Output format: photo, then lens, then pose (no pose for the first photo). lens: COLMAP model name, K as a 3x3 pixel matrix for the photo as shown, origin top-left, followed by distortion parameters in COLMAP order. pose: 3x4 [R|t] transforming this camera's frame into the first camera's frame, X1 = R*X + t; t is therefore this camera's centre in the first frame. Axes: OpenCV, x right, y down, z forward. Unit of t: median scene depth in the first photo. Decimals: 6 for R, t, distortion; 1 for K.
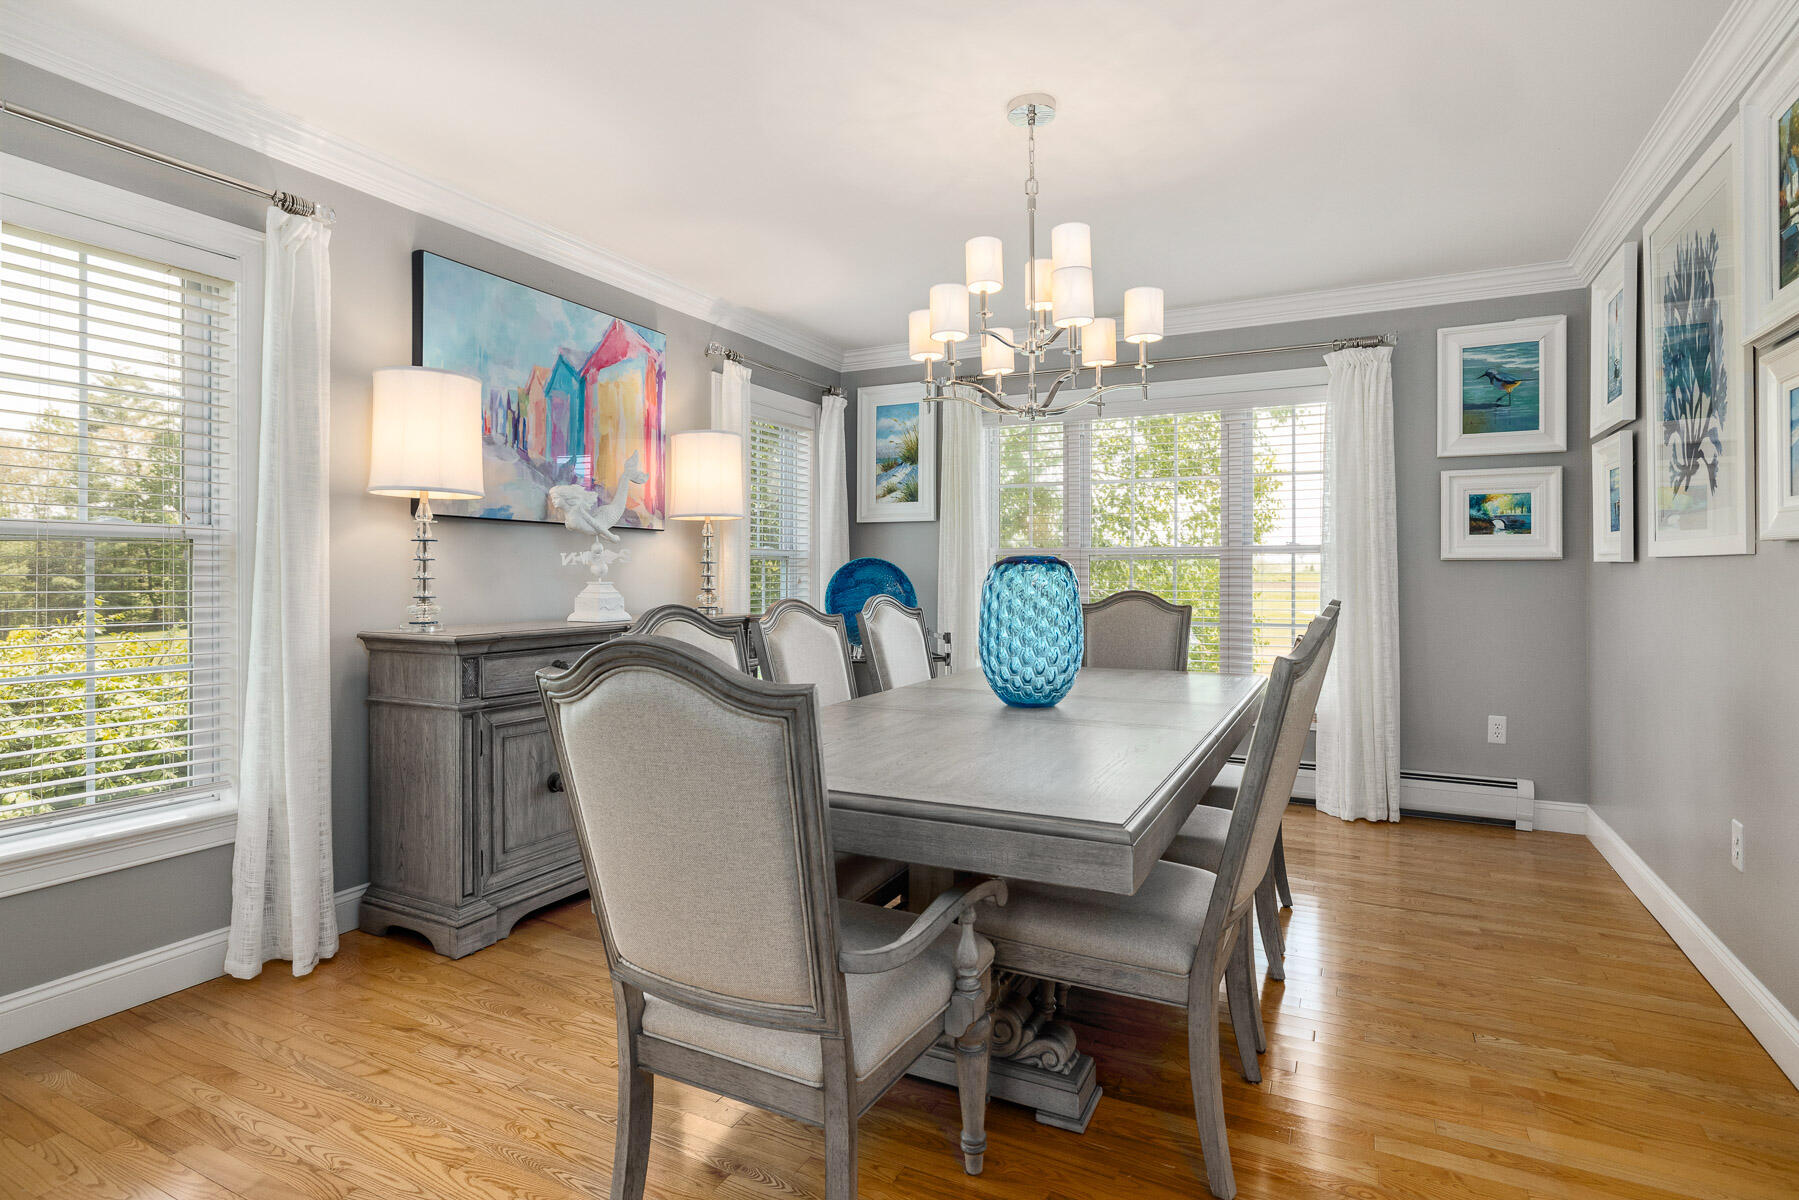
lens RADIAL K [[905.4, 0, 904.3], [0, 905.4, 582.7], [0, 0, 1]] dist [0.001938, -0.001552]
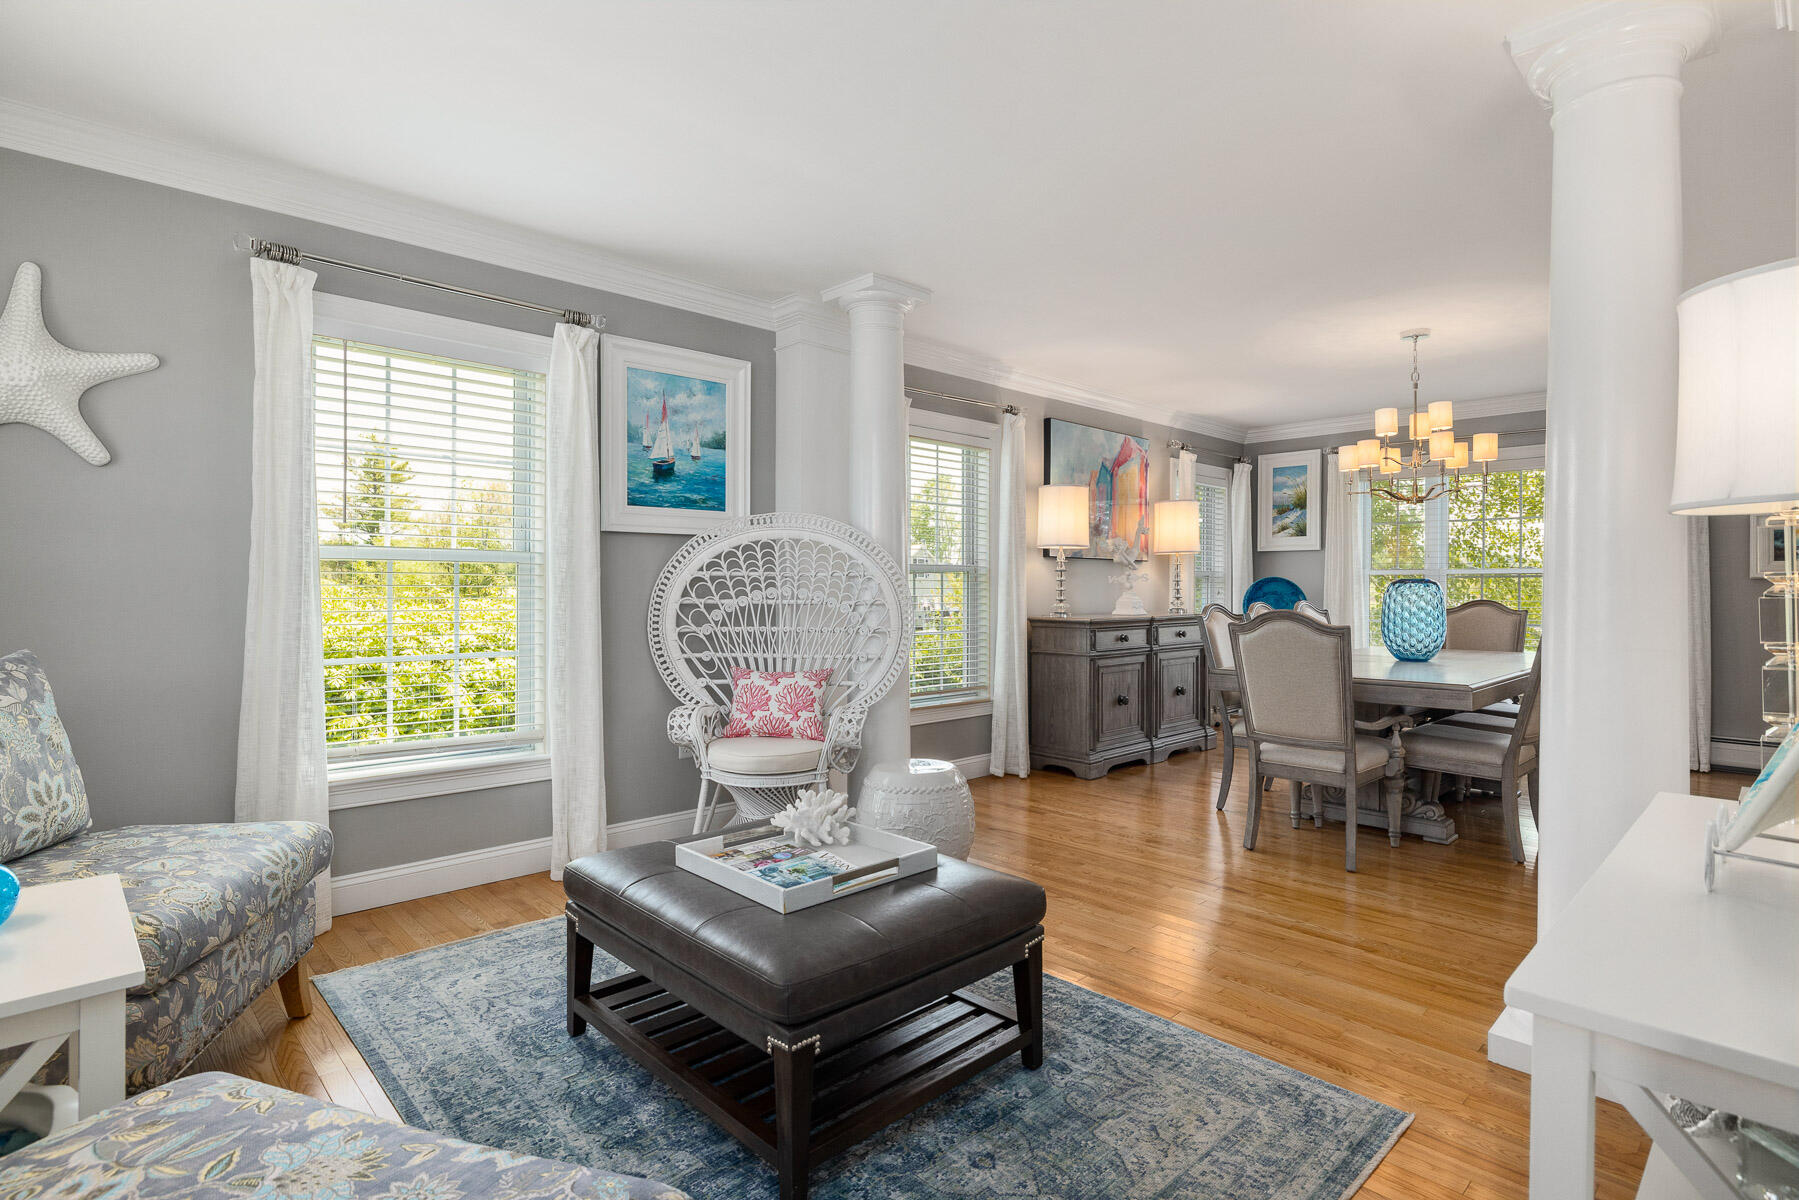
lens RADIAL K [[905.4, 0, 903.9], [0, 905.4, 595.9], [0, 0, 1]] dist [0.001938, -0.001552]
pose [[0.945684, 0.004401, -0.325057, -0.194834], [-0.004415, 0.999990, 0.000694, 0.006791], [0.325056, 0.000779, 0.945694, -0.865663]]
